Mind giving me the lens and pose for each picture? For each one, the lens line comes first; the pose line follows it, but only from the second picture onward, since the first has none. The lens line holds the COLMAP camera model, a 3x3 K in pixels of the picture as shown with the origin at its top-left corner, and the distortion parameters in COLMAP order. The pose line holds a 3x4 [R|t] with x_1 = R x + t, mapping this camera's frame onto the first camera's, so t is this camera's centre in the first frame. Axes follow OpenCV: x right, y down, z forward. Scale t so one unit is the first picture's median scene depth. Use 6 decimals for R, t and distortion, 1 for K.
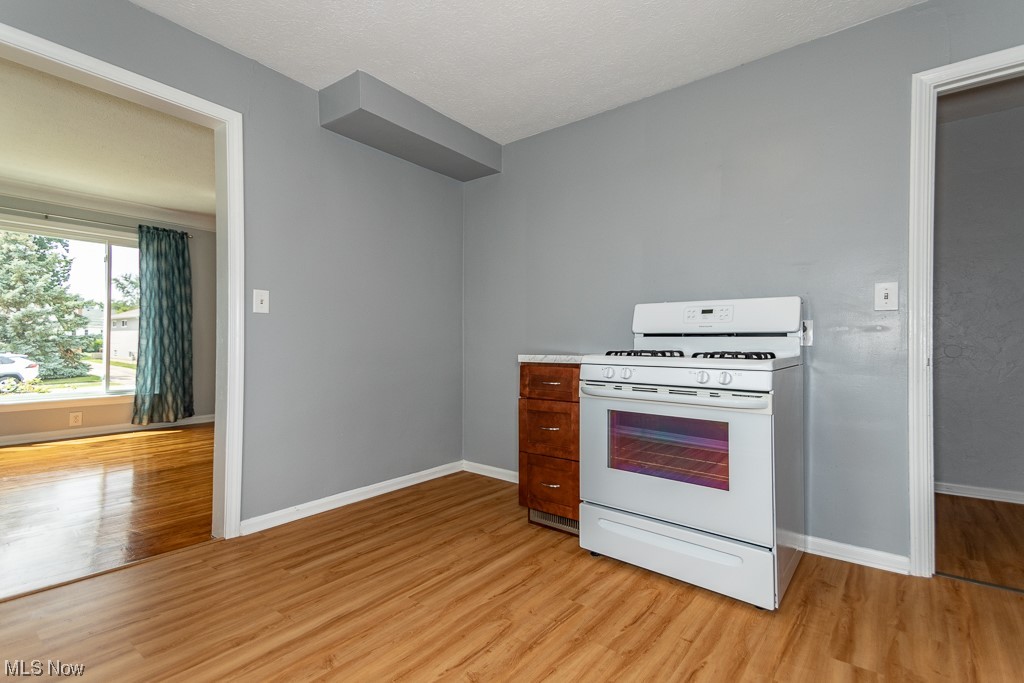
lens RADIAL K [[471.4, 0, 511.8], [0, 471.4, 338.5], [0, 0, 1]] dist [0.073137, -0.030153]
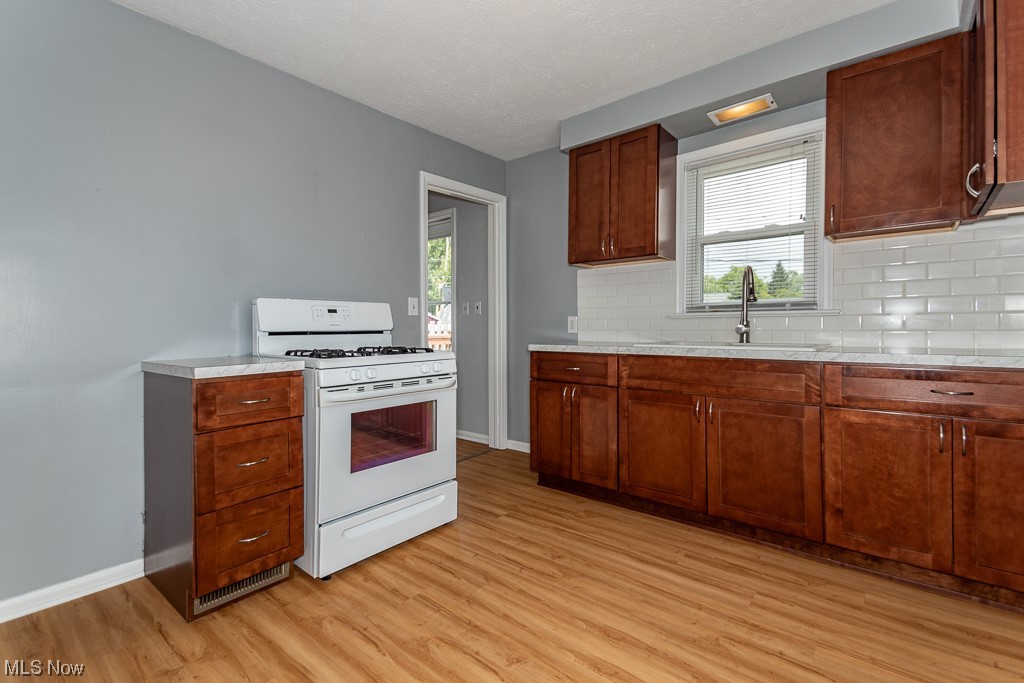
lens RADIAL K [[471.4, 0, 511.8], [0, 471.4, 338.5], [0, 0, 1]] dist [0.073137, -0.030153]
pose [[0.031051, -0.027714, 0.999134, -0.781999], [-0.000082, 0.999615, 0.027730, -0.030230], [-0.999518, -0.000942, 0.031036, 0.676148]]
